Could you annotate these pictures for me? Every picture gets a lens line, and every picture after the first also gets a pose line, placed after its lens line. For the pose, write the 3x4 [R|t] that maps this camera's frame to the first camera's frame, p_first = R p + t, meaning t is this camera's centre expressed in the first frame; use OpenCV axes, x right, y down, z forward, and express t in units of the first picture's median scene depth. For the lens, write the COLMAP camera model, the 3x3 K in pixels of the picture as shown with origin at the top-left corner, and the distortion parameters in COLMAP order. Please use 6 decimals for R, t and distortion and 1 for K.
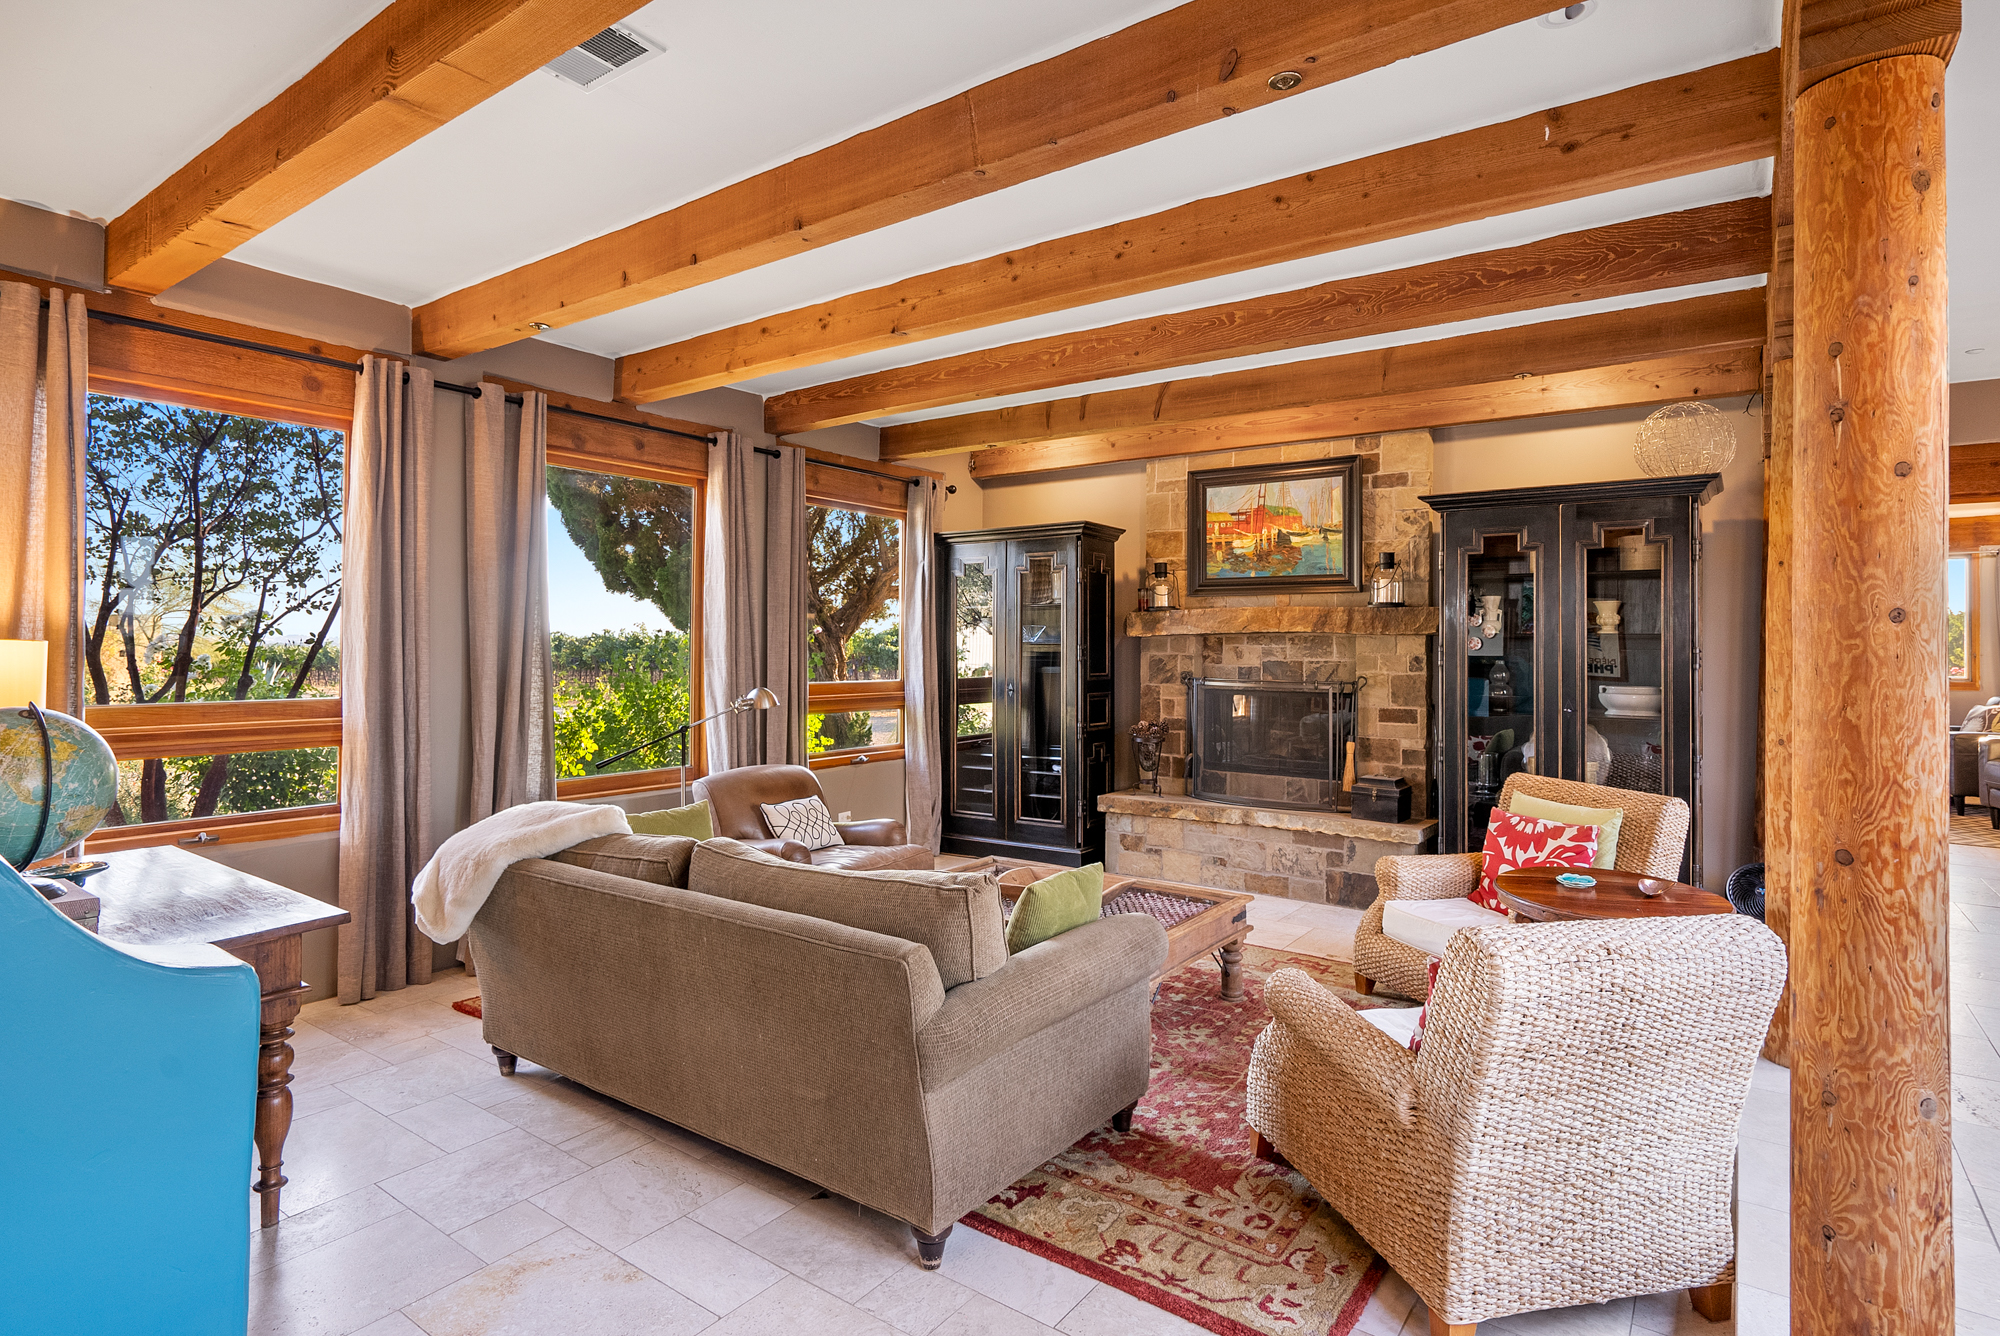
lens RADIAL K [[1029.3, 0, 992.4], [0, 1029.3, 656.9], [0, 0, 1]] dist [-0.002418, 0.000041]
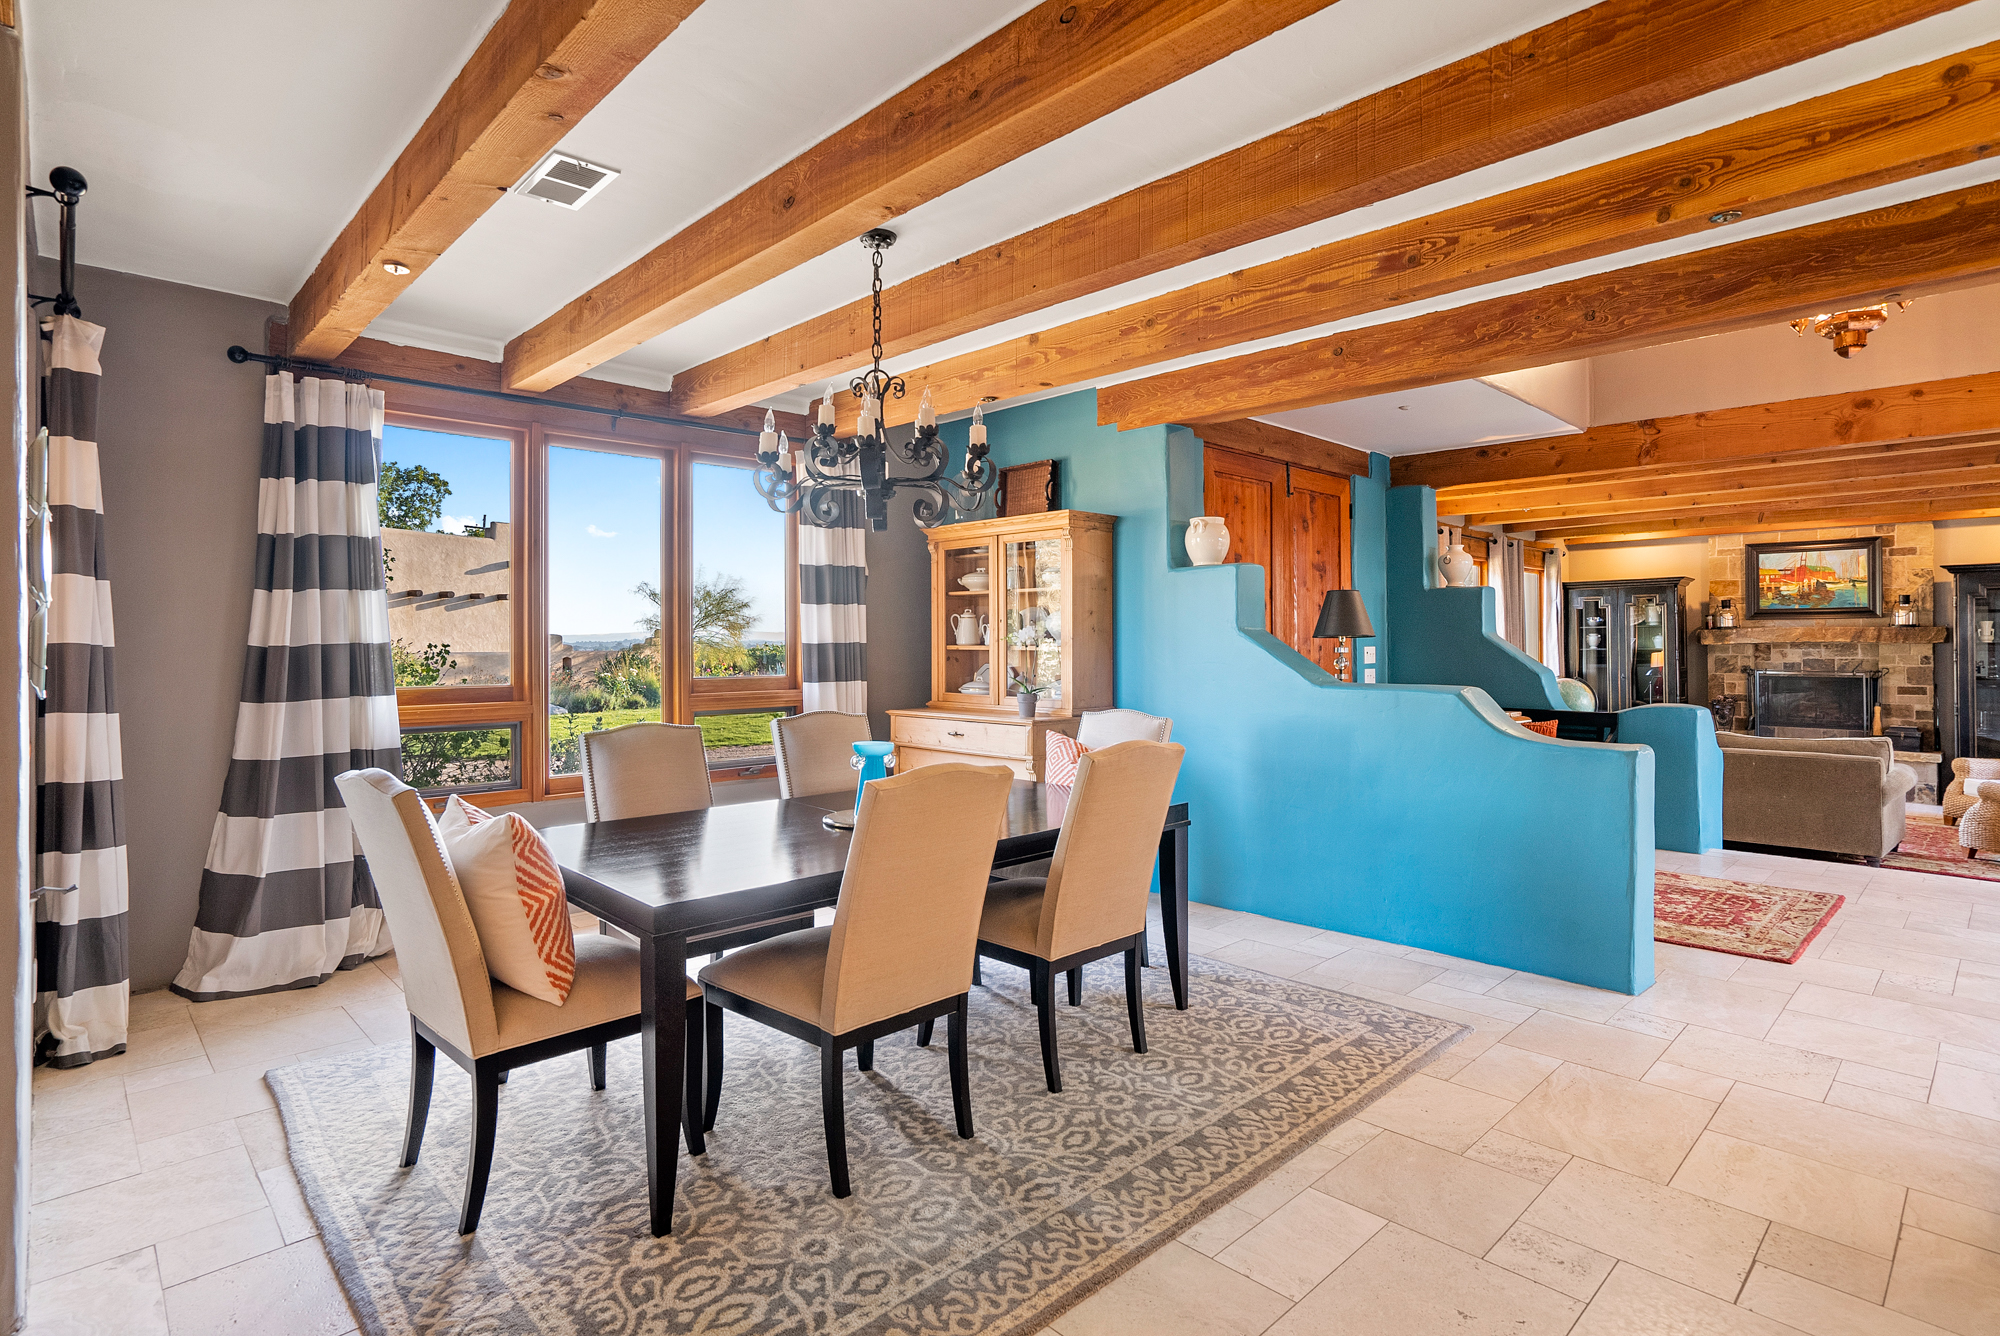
lens RADIAL K [[992.0, 0, 1005.7], [0, 992.0, 655.4], [0, 0, 1]] dist [-0.004224, 0.000386]
pose [[0.985442, -0.007730, -0.169834, -0.986431], [0.007738, 0.999970, -0.000617, -0.014343], [0.169833, -0.000706, 0.985473, -1.060214]]
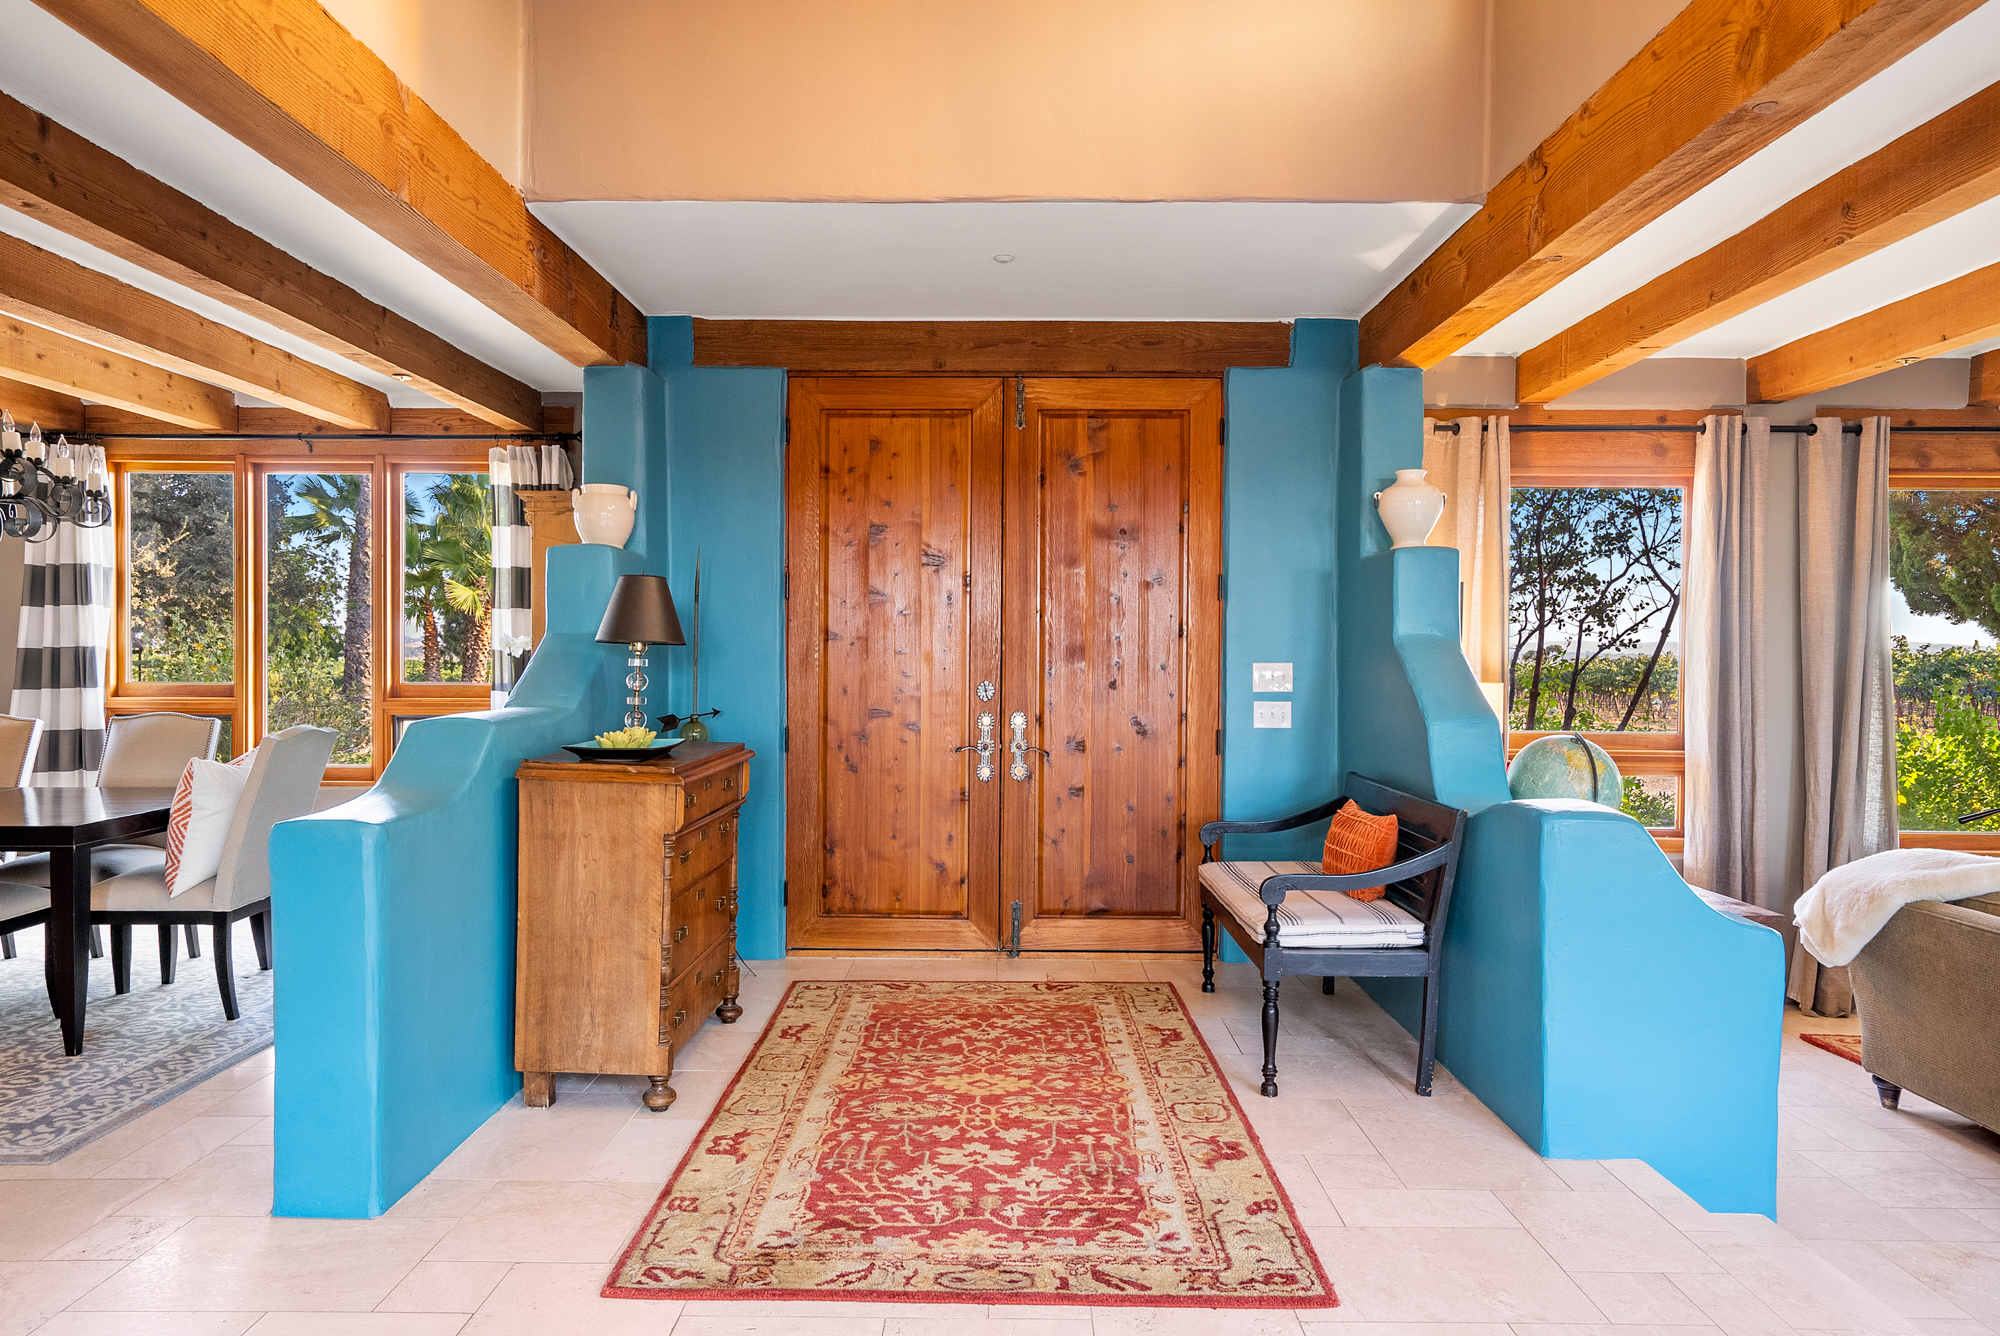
lens RADIAL K [[1220.7, 0, 991.1], [0, 1220.7, 673.2], [0, 0, 1]] dist [0.001213, 0.001399]
pose [[0.574815, 0.008864, -0.818236, 0.007510], [-0.012064, 0.999924, 0.002358, -0.015247], [0.818195, 0.008516, 0.574878, -0.304470]]
